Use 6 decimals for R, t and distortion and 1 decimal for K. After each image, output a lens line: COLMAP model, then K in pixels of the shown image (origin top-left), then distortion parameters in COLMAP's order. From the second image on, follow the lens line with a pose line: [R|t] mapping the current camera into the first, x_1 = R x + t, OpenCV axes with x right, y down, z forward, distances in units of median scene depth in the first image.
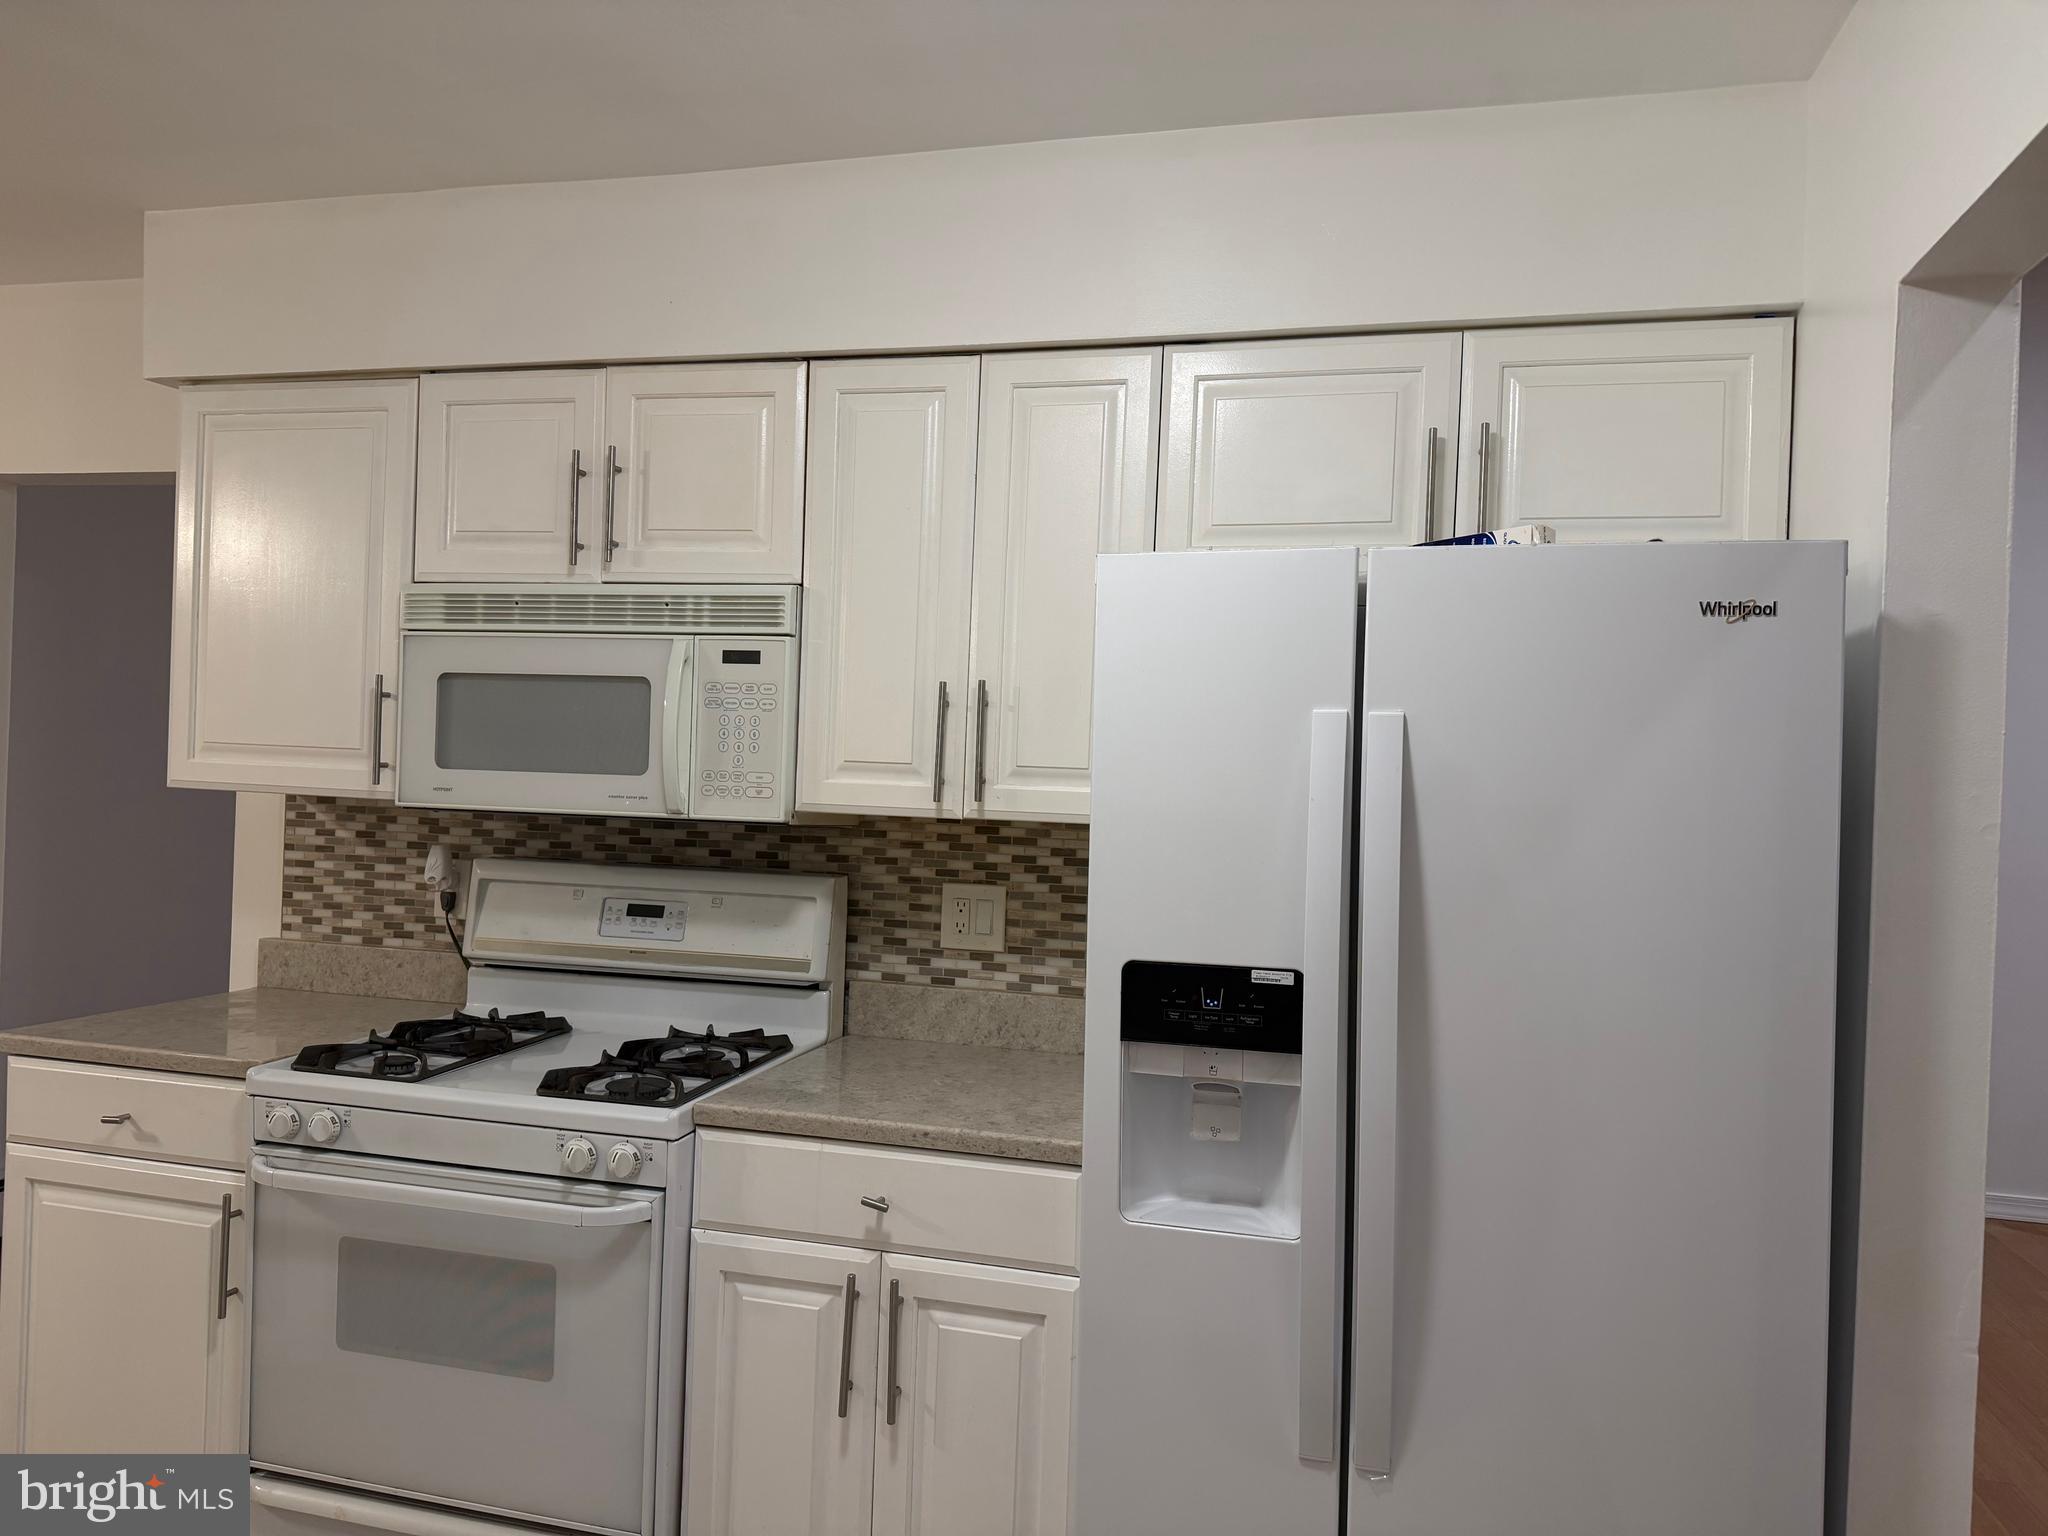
lens RADIAL K [[1432.7, 0, 1029.2], [0, 1432.7, 771.8], [0, 0, 1]] dist [0.032944, -0.037649]
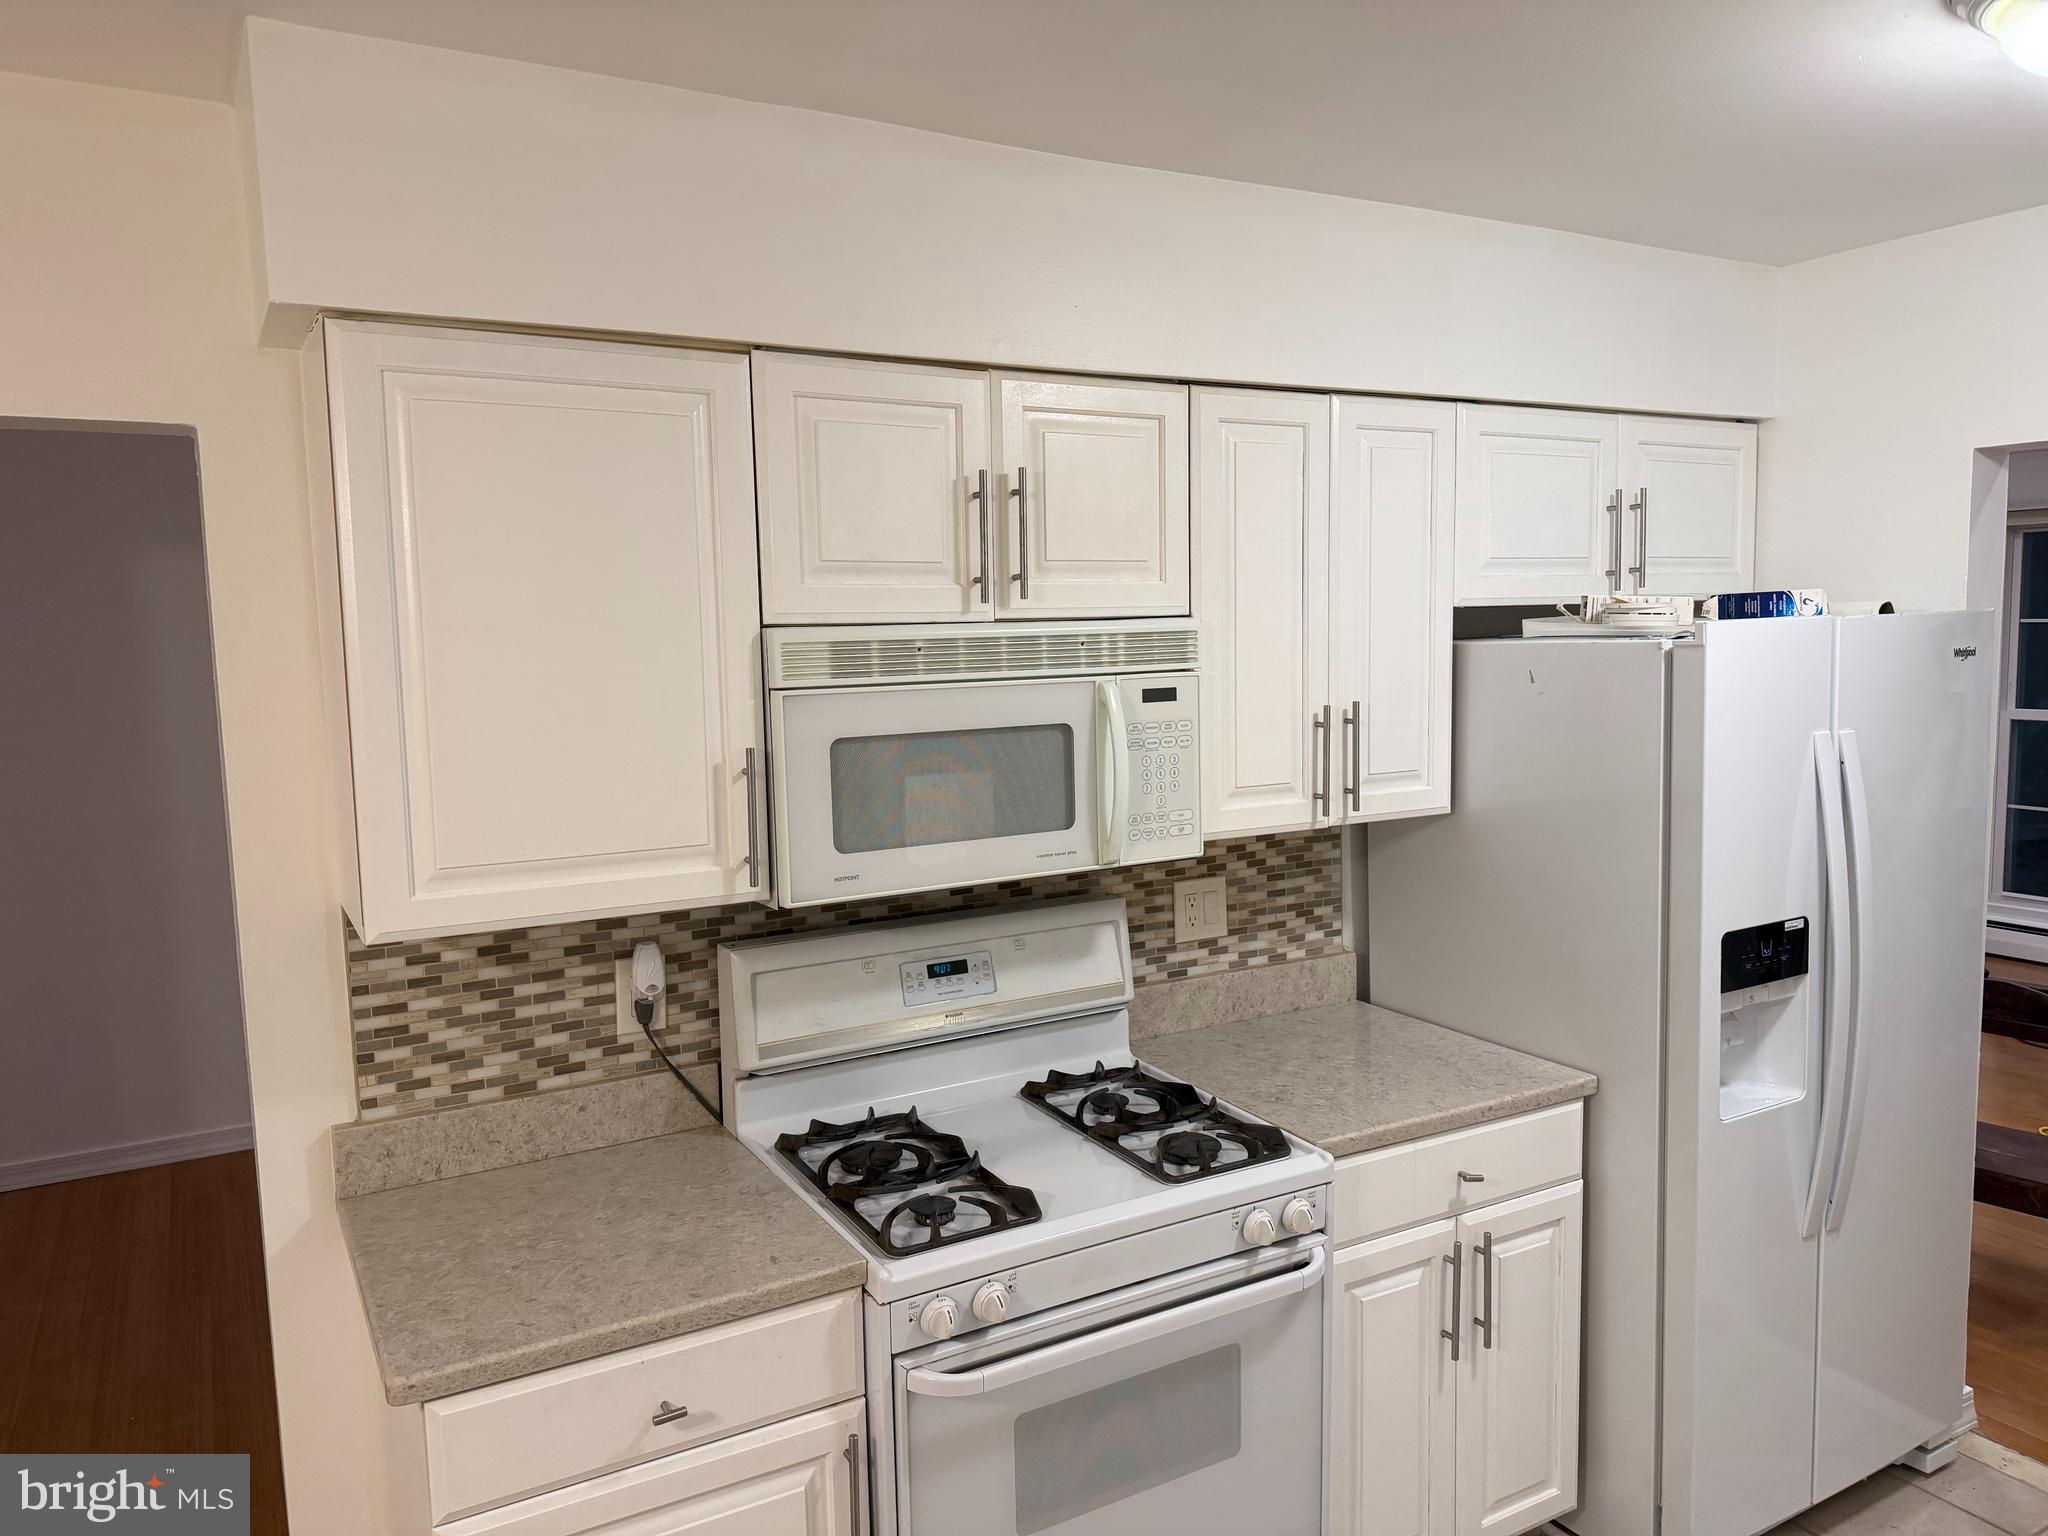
lens RADIAL K [[1432.7, 0, 1008.2], [0, 1432.7, 767.7], [0, 0, 1]] dist [0.032944, -0.037649]
pose [[0.717820, -0.122134, 0.685432, -0.871227], [0.046401, 0.990697, 0.127934, -0.147846], [-0.694681, -0.060028, 0.716809, 0.345267]]
